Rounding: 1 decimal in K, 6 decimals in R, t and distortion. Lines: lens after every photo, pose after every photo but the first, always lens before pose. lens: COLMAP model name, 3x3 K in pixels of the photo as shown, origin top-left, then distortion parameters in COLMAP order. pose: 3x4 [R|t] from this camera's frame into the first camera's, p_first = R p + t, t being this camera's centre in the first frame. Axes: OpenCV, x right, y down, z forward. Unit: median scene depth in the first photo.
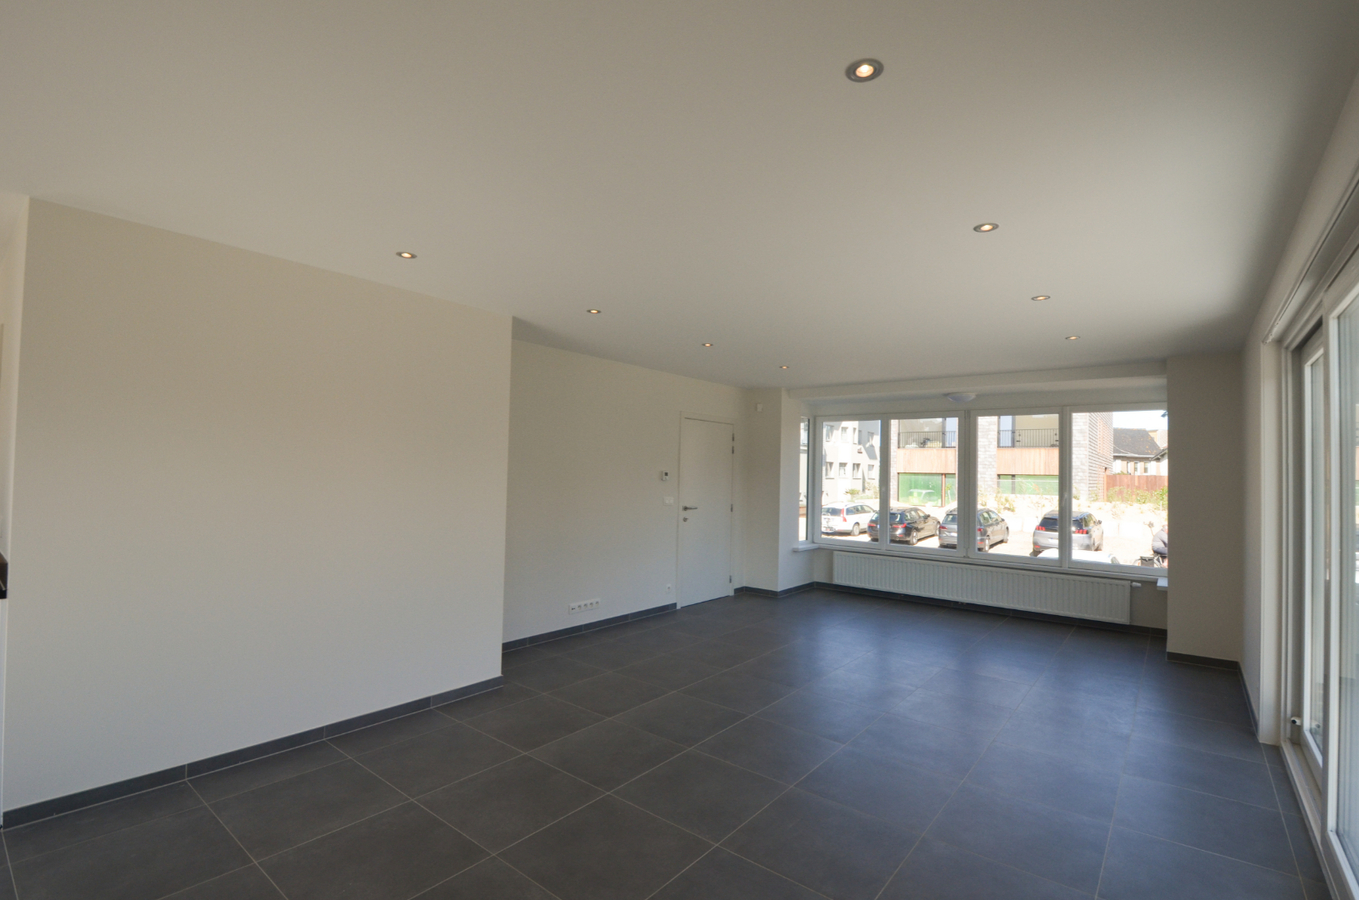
lens RADIAL K [[613.8, 0, 676.9], [0, 613.8, 459.2], [0, 0, 1]] dist [0.015437, -0.023796]
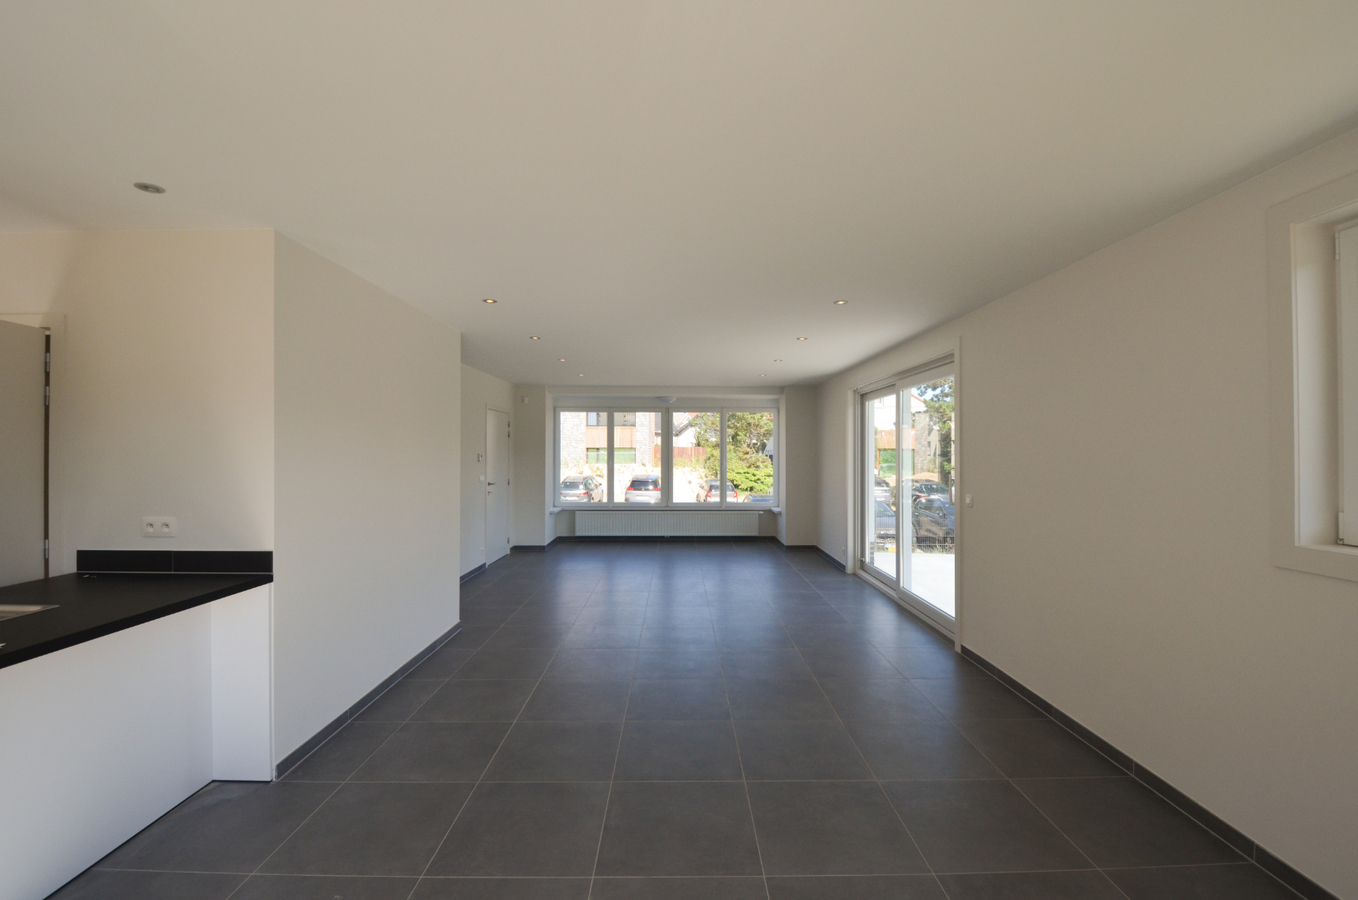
lens RADIAL K [[576.6, 0, 679.0], [0, 576.6, 450.0], [0, 0, 1]] dist [0.011656, -0.018456]
pose [[0.778273, -0.018526, 0.627653, -0.372997], [0.002100, 0.999636, 0.026902, -0.014787], [-0.627922, -0.019619, 0.778029, -0.104246]]
